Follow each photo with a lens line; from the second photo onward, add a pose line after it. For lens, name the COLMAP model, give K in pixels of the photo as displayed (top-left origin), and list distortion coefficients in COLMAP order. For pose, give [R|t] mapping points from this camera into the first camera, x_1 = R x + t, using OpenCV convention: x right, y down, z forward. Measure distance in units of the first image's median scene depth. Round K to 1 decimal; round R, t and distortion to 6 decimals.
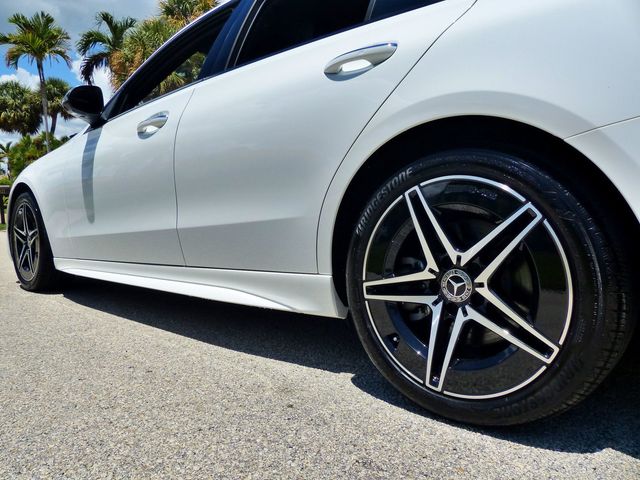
lens RADIAL K [[477.0, 0, 318.5], [0, 477.0, 235.9], [0, 0, 1]] dist [-0.021577, 0.011307]
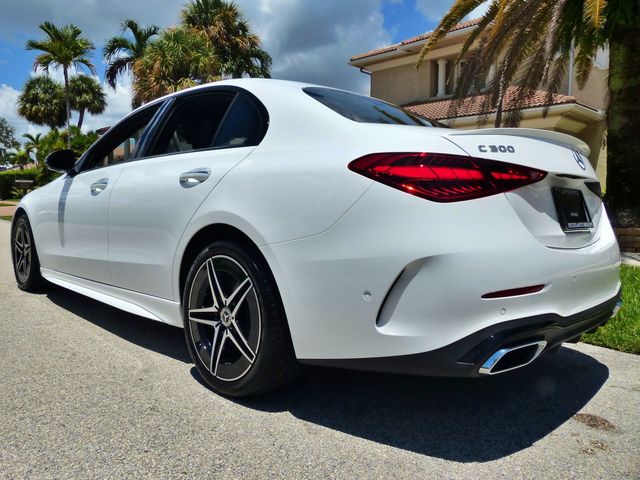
lens RADIAL K [[477.0, 0, 318.5], [0, 477.0, 235.9], [0, 0, 1]] dist [-0.021577, 0.011307]
pose [[0.997632, 0.054169, -0.042382, 0.332703], [-0.054123, 0.998532, 0.002234, -0.105261], [0.042441, 0.000065, 0.999099, -0.363146]]
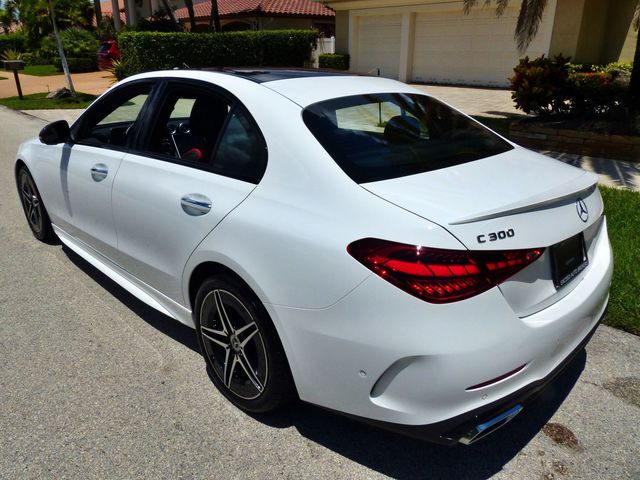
lens RADIAL K [[477.0, 0, 318.5], [0, 477.0, 235.9], [0, 0, 1]] dist [-0.021577, 0.011307]
pose [[0.997380, 0.059790, -0.040710, 0.326330], [-0.045298, 0.955067, 0.292909, -0.428512], [0.056394, -0.290298, 0.955273, -0.336521]]
